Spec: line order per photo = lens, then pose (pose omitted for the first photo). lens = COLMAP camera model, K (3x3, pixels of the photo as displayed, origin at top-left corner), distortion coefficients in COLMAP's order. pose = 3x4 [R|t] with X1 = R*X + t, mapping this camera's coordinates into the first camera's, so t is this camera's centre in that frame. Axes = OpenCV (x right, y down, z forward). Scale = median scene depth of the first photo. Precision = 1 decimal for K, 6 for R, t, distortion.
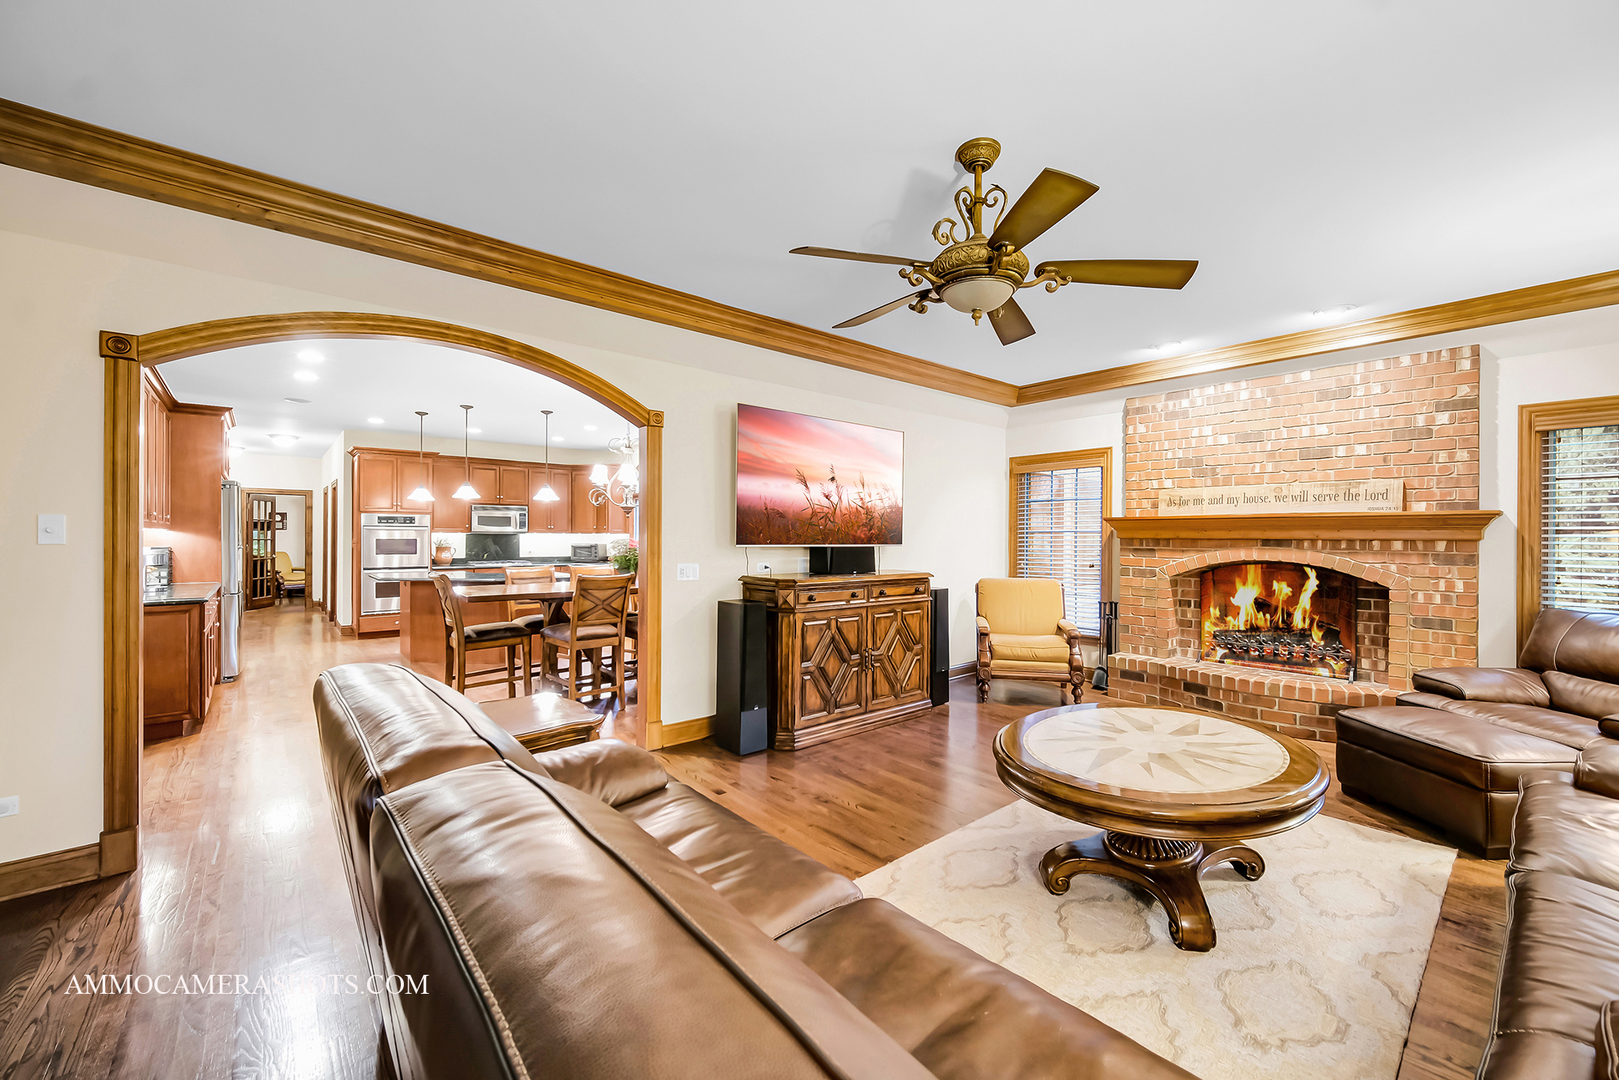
lens RADIAL K [[653.2, 0, 817.6], [0, 653.2, 537.6], [0, 0, 1]] dist [-0.001912, 0.000786]
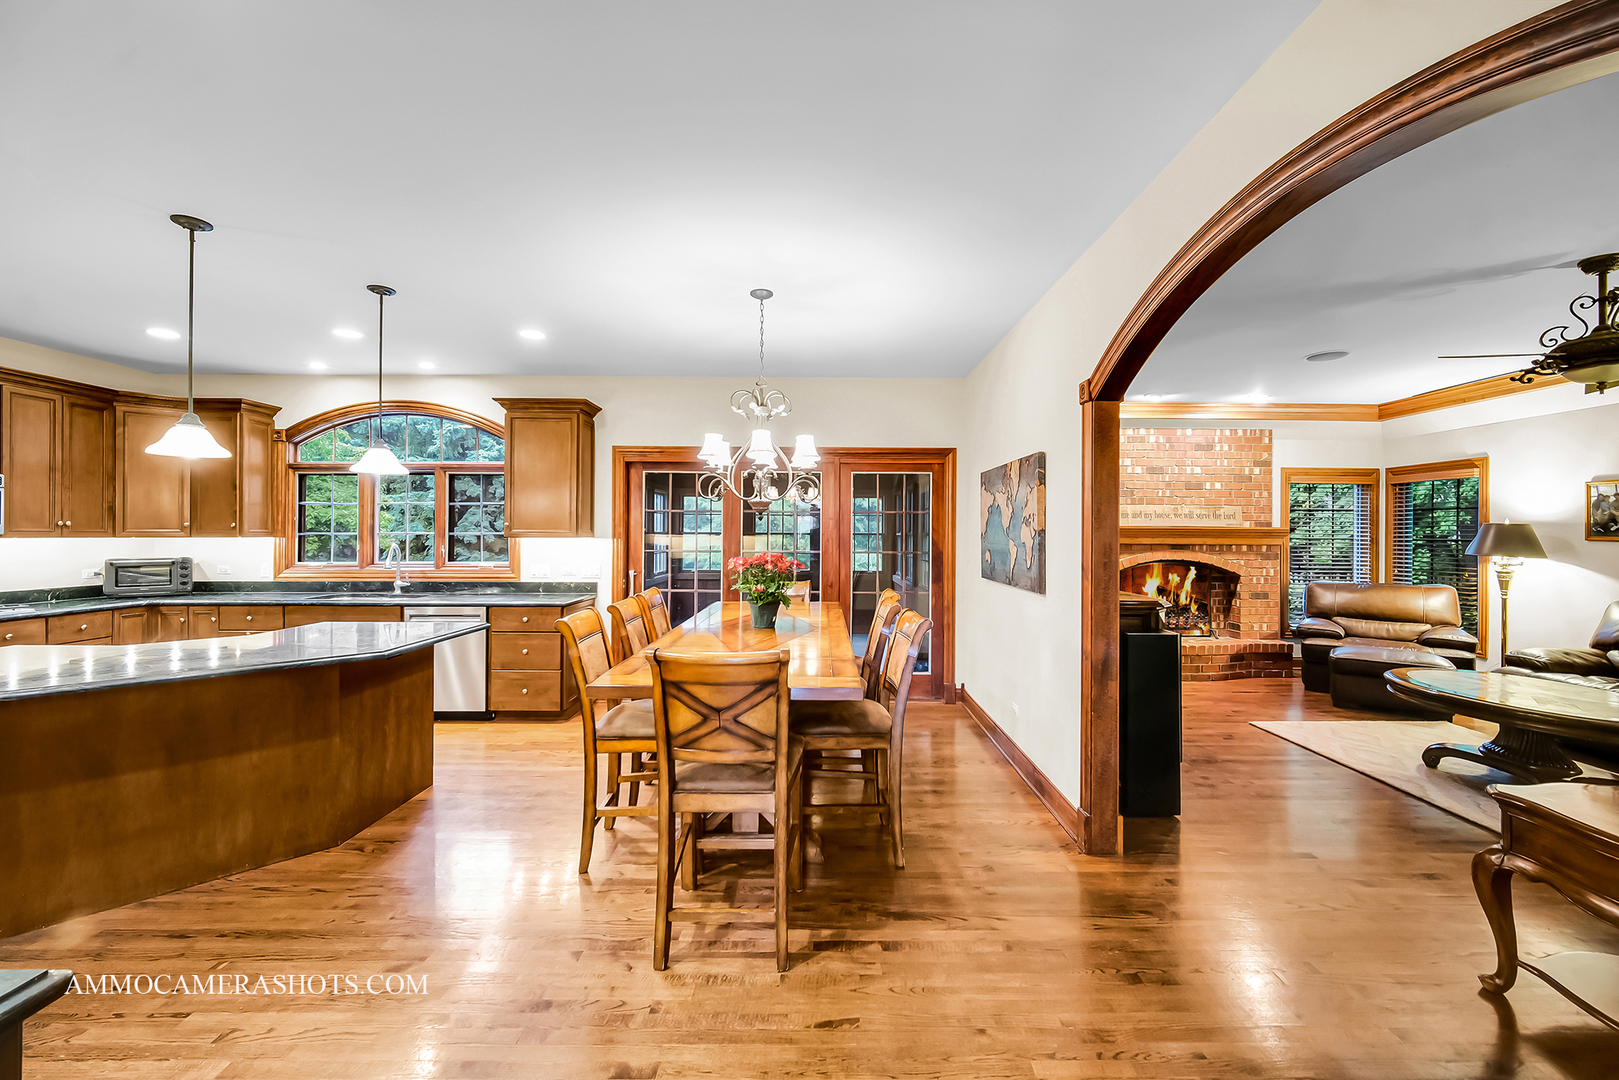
lens RADIAL K [[653.2, 0, 817.6], [0, 653.2, 537.6], [0, 0, 1]] dist [-0.001912, 0.000786]
pose [[0.652053, -0.005882, 0.758151, -0.523450], [-0.001346, 0.999959, 0.008915, -0.014084], [-0.758172, -0.006833, 0.652018, 0.394747]]
